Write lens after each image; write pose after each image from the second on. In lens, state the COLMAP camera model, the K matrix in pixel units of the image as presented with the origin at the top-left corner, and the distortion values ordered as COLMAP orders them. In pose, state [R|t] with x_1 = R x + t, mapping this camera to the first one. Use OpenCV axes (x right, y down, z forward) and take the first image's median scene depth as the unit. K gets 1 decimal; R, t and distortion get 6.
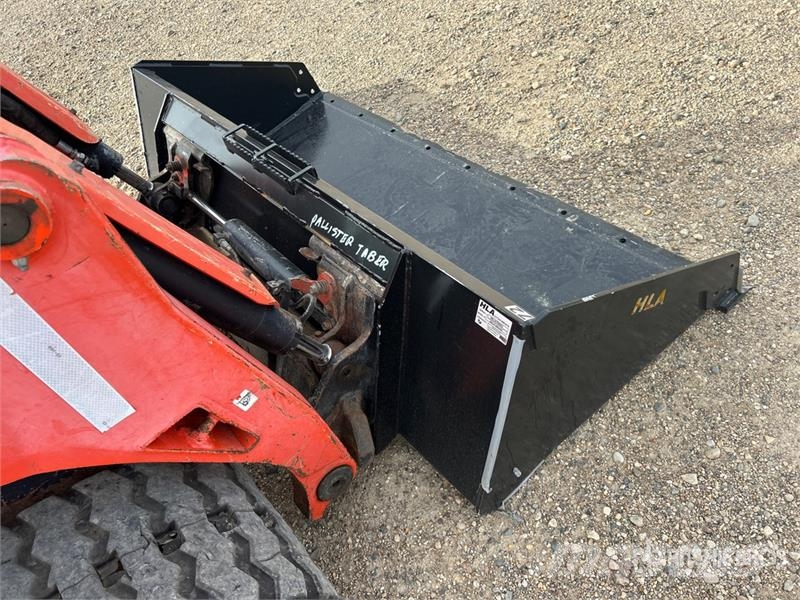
lens RADIAL K [[598.9, 0, 400.0], [0, 598.9, 300.0], [0, 0, 1]] dist [0.048998, -0.070205]
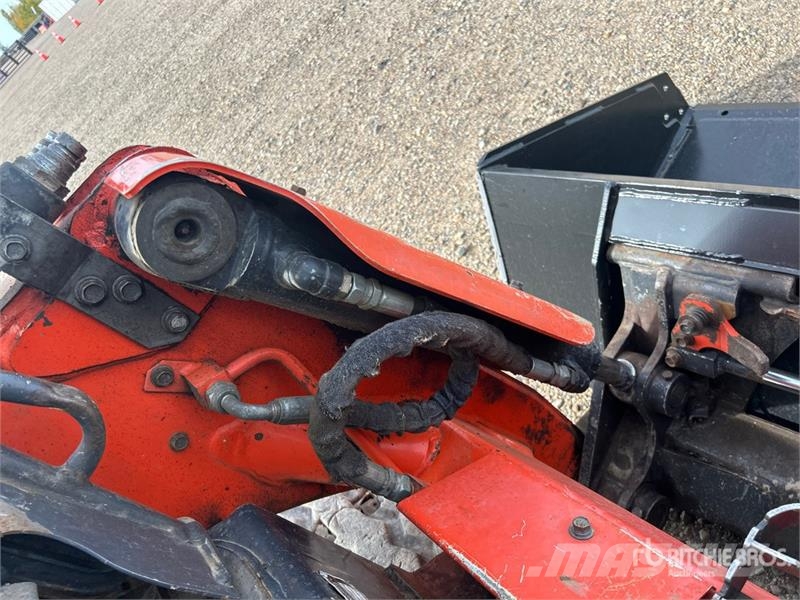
lens RADIAL K [[598.9, 0, 400.0], [0, 598.9, 300.0], [0, 0, 1]] dist [0.048998, -0.070205]
pose [[0.926952, -0.305860, -0.217278, -0.342836], [0.287398, 0.951144, -0.112814, -0.178216], [0.241168, 0.042128, 0.969569, 0.342114]]
